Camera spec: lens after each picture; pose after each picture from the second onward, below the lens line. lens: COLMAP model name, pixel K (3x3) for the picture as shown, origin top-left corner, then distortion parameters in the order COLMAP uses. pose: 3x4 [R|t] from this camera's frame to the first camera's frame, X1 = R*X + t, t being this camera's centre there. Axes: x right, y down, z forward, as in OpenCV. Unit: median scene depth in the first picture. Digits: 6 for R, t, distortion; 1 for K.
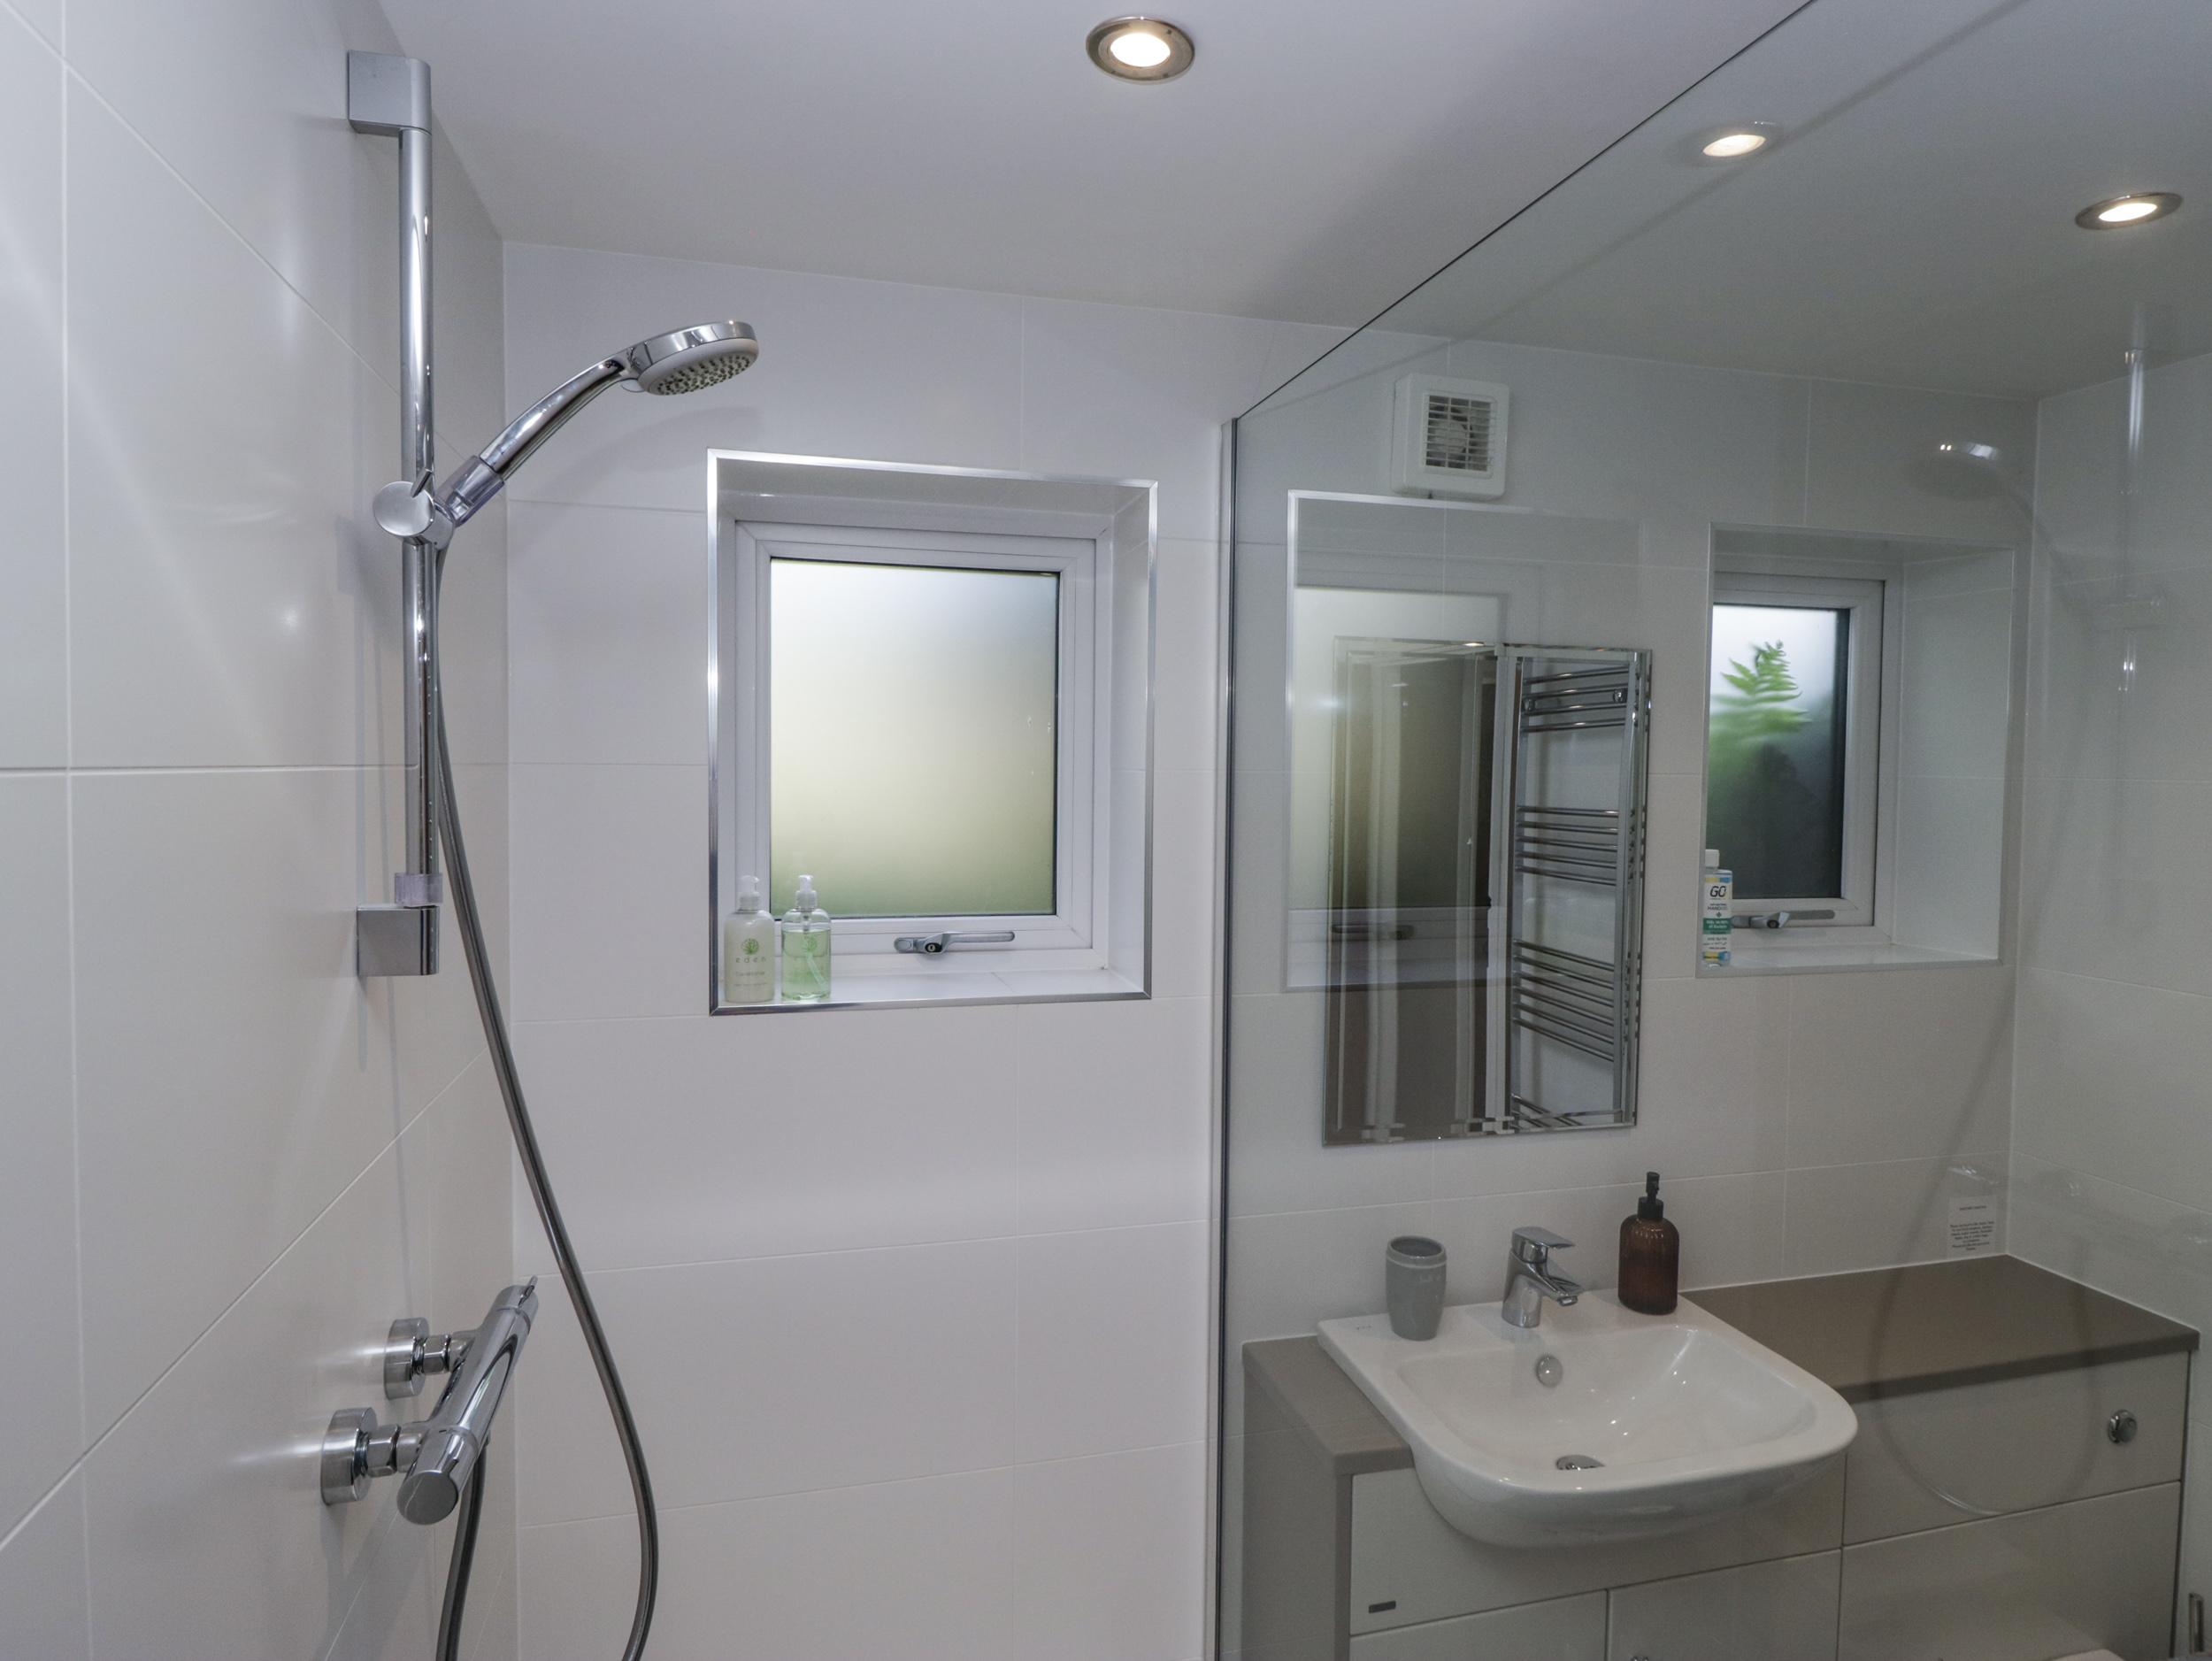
lens RADIAL K [[1284.3, 0, 1113.7], [0, 1284.3, 805.5], [0, 0, 1]] dist [-0.000289, -0.011346]
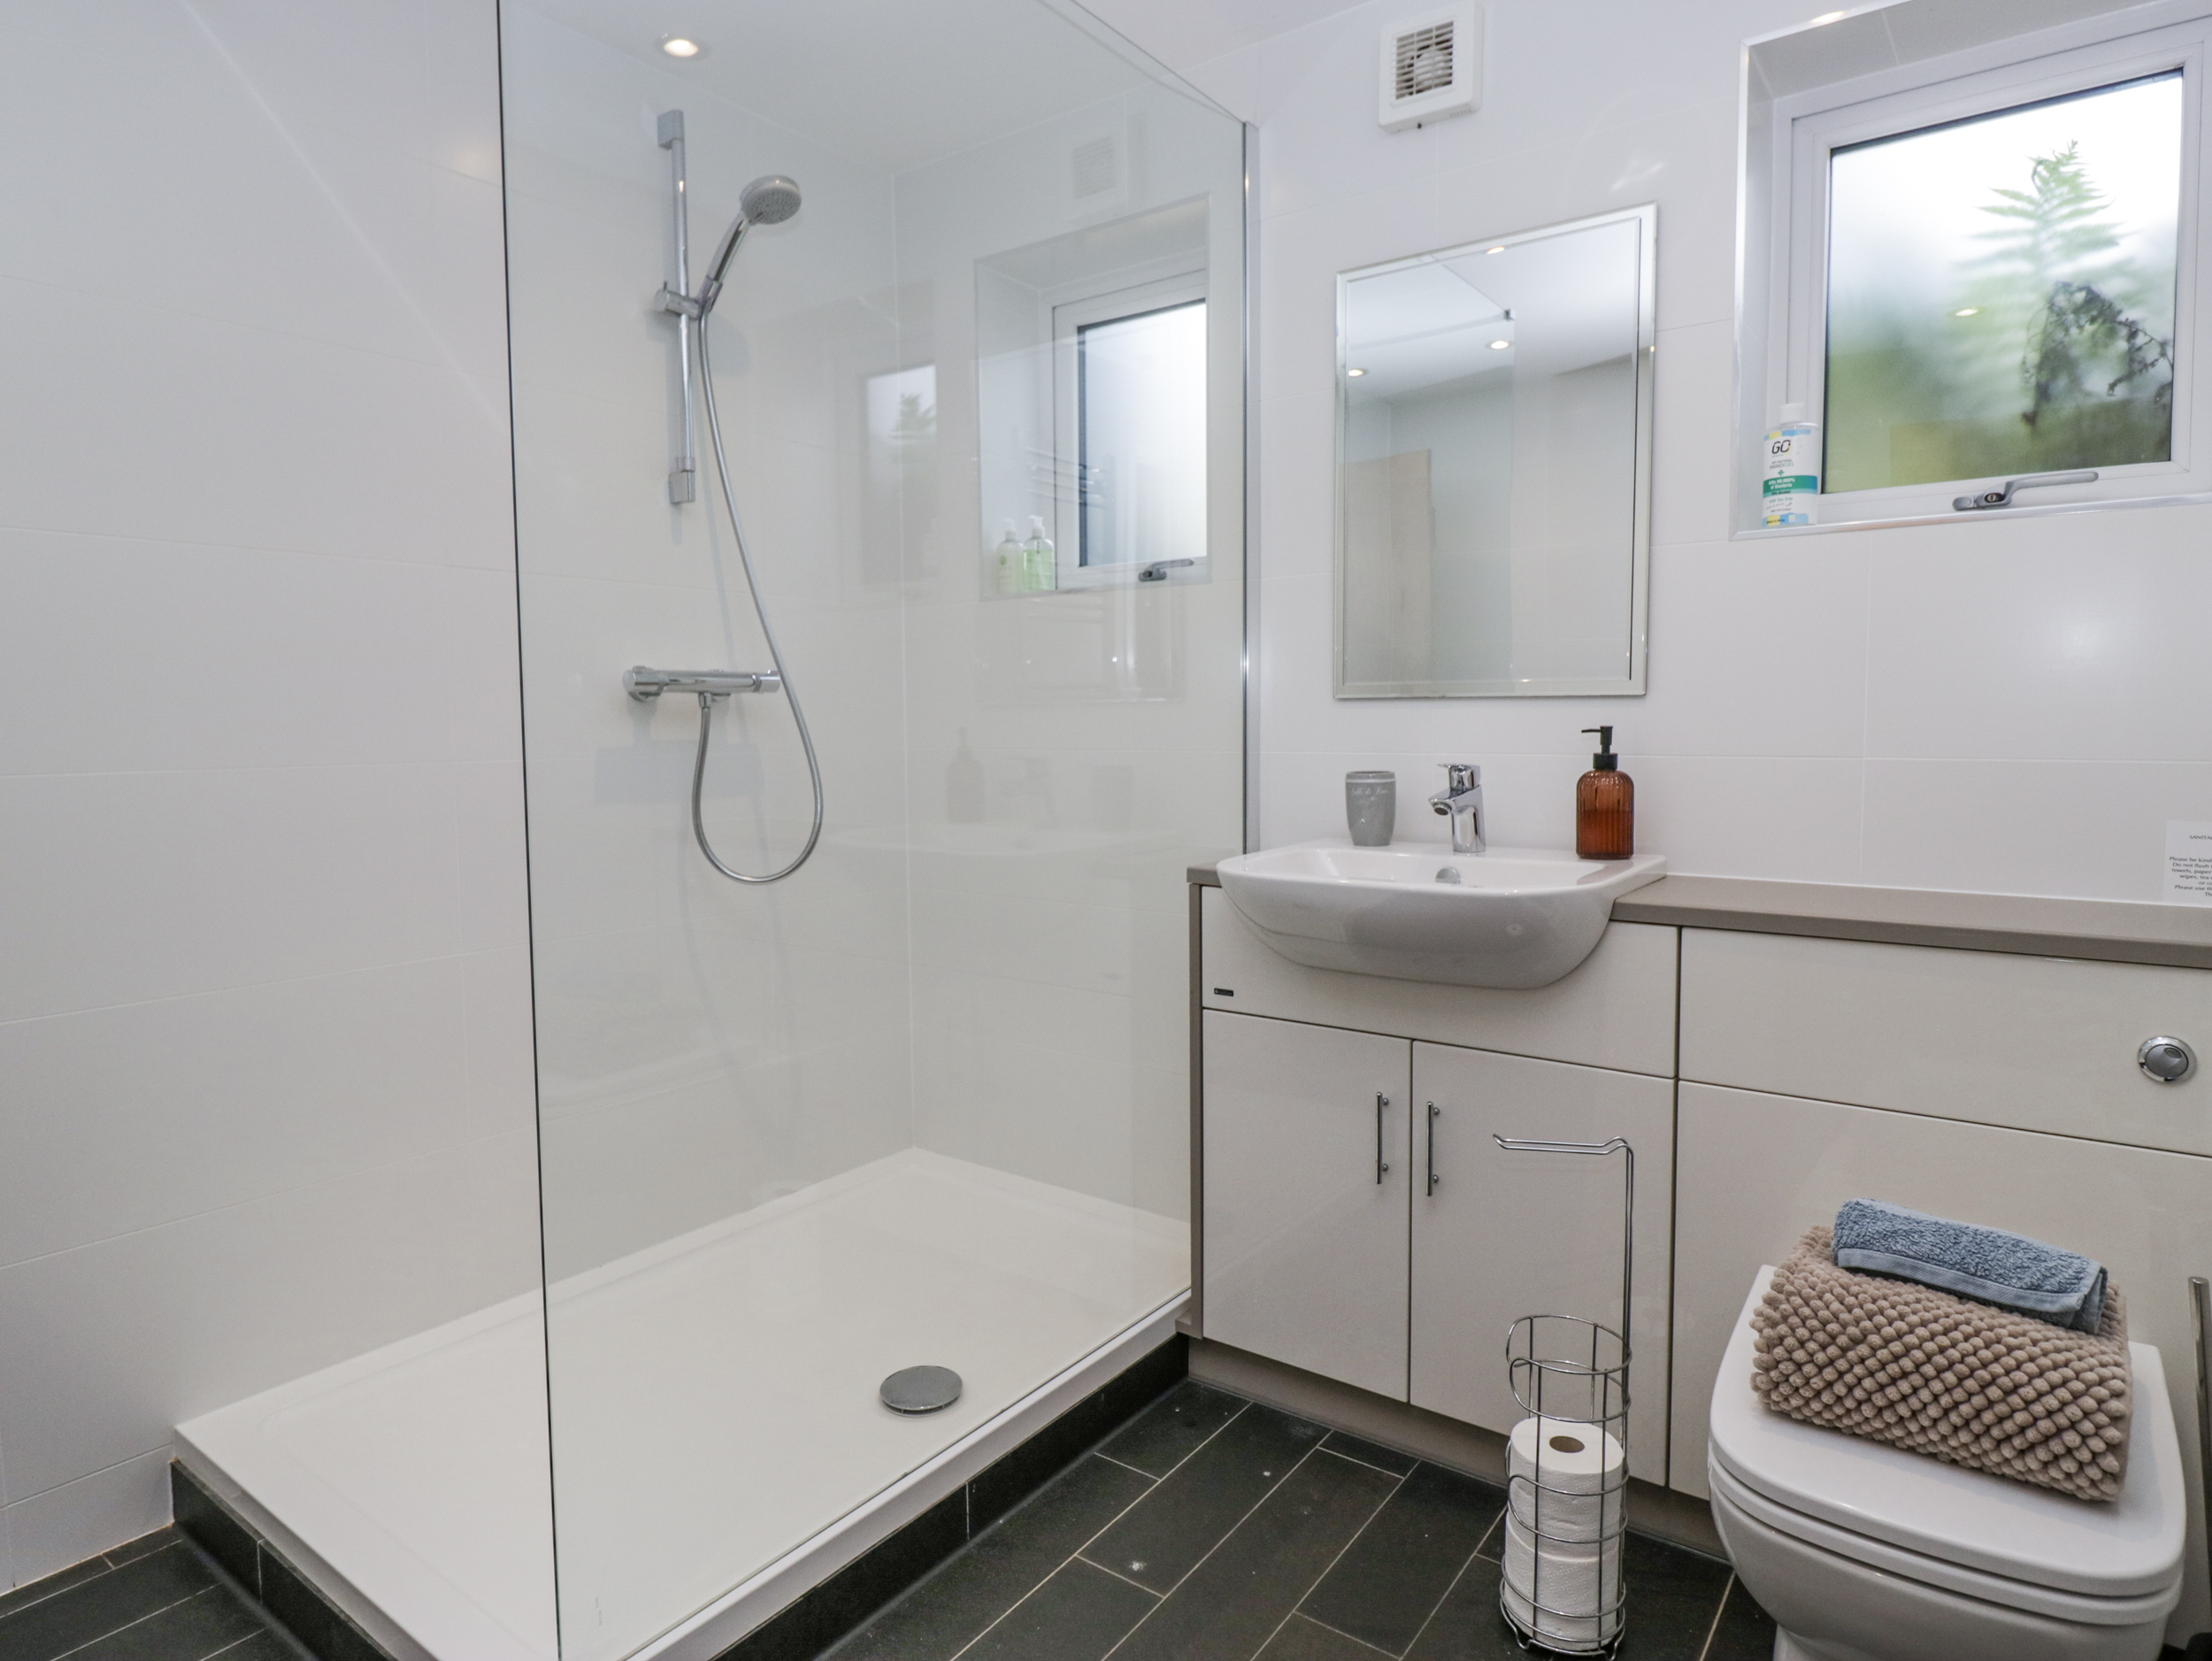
lens RADIAL K [[1284.3, 0, 1113.7], [0, 1284.3, 805.5], [0, 0, 1]] dist [-0.000289, -0.011346]
pose [[0.622650, 0.036789, -0.781635, 0.895549], [-0.006354, 0.999099, 0.041963, 0.285254], [0.782475, -0.021162, 0.622323, 0.061550]]
